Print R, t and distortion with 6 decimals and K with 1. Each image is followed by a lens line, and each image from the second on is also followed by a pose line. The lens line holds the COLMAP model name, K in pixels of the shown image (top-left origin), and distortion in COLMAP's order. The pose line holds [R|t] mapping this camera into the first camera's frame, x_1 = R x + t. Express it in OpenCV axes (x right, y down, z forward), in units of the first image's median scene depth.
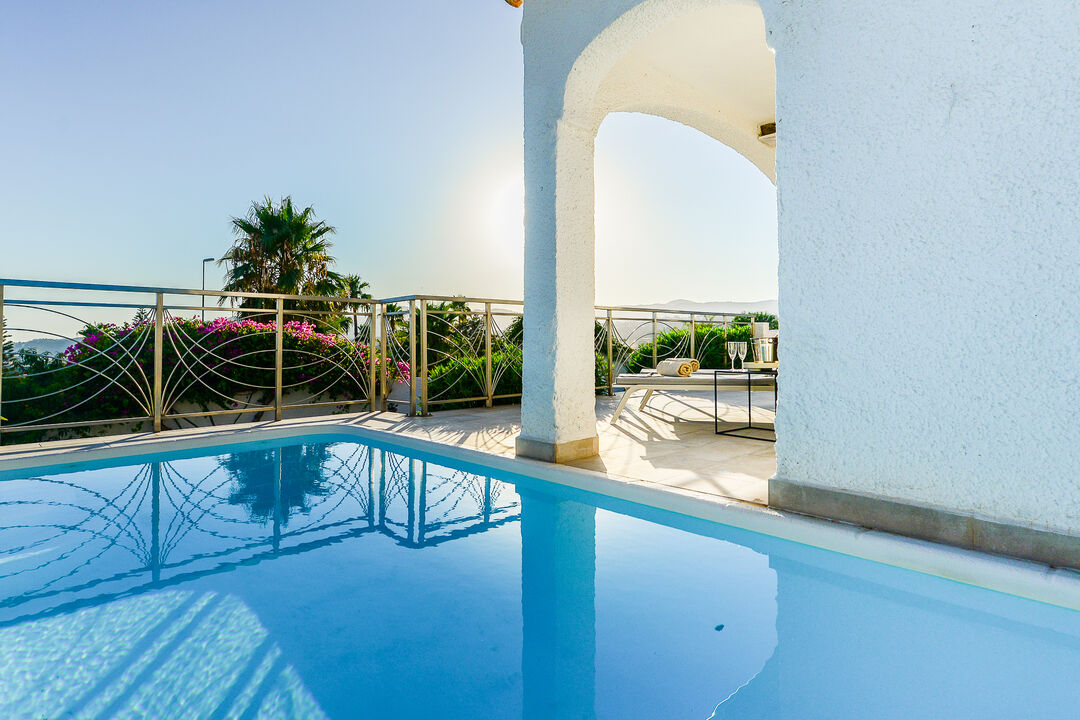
lens RADIAL K [[569.6, 0, 521.9], [0, 569.6, 328.2], [0, 0, 1]] dist [-0.001157, -0.000649]
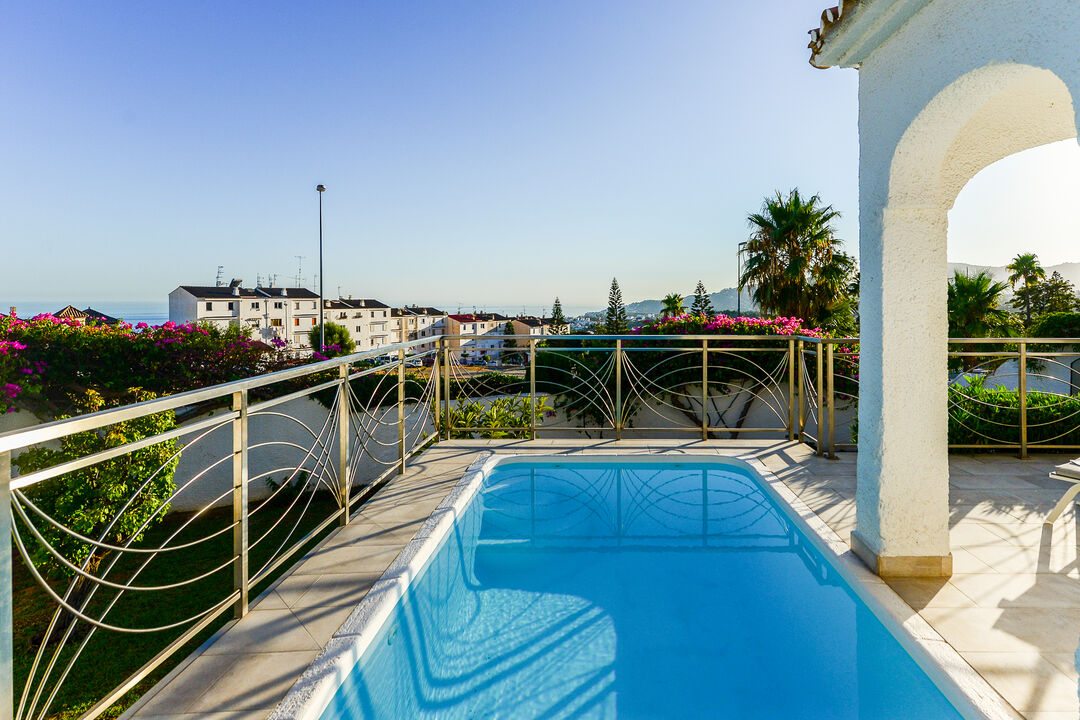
lens RADIAL K [[550.2, 0, 601.0], [0, 550.2, 303.7], [0, 0, 1]] dist [0.007249, -0.002408]
pose [[0.707956, 0.001638, -0.706255, 0.264142], [0.015860, 0.999708, 0.018217, -0.166172], [0.706078, -0.024098, 0.707724, 0.026128]]
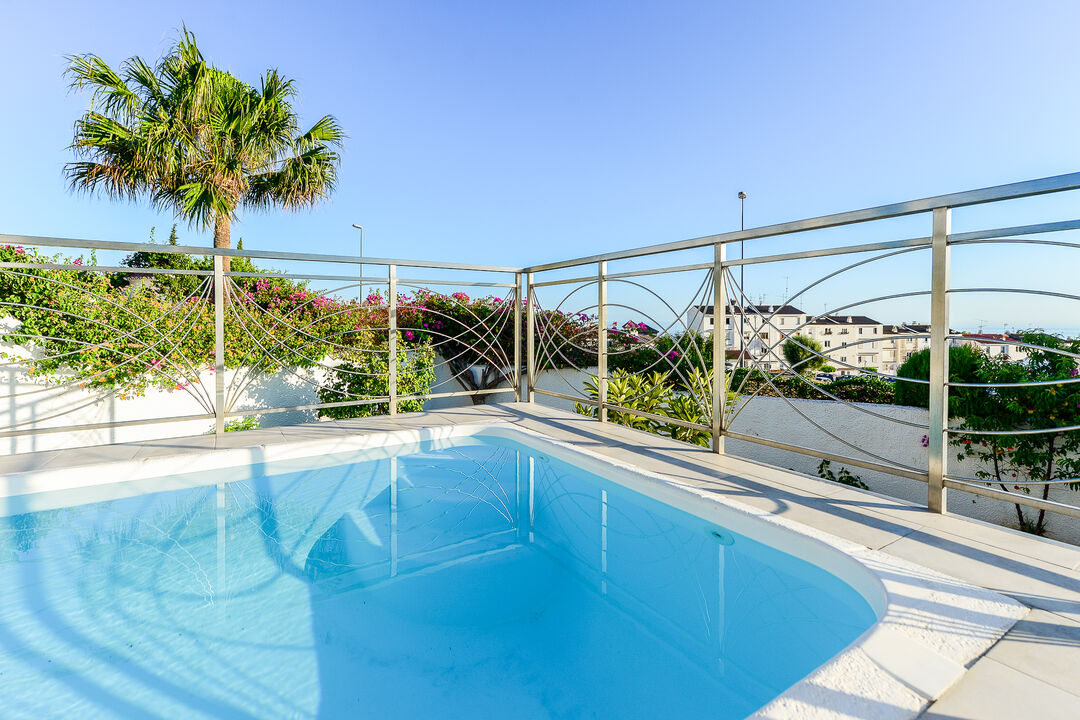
lens RADIAL K [[500.4, 0, 527.1], [0, 500.4, 325.8], [0, 0, 1]] dist [0.004078, -0.000218]
pose [[-0.215890, 0.008297, -0.976382, -0.015097], [0.018329, 0.999822, 0.004443, 0.026354], [0.976246, -0.016937, -0.216004, 0.877556]]
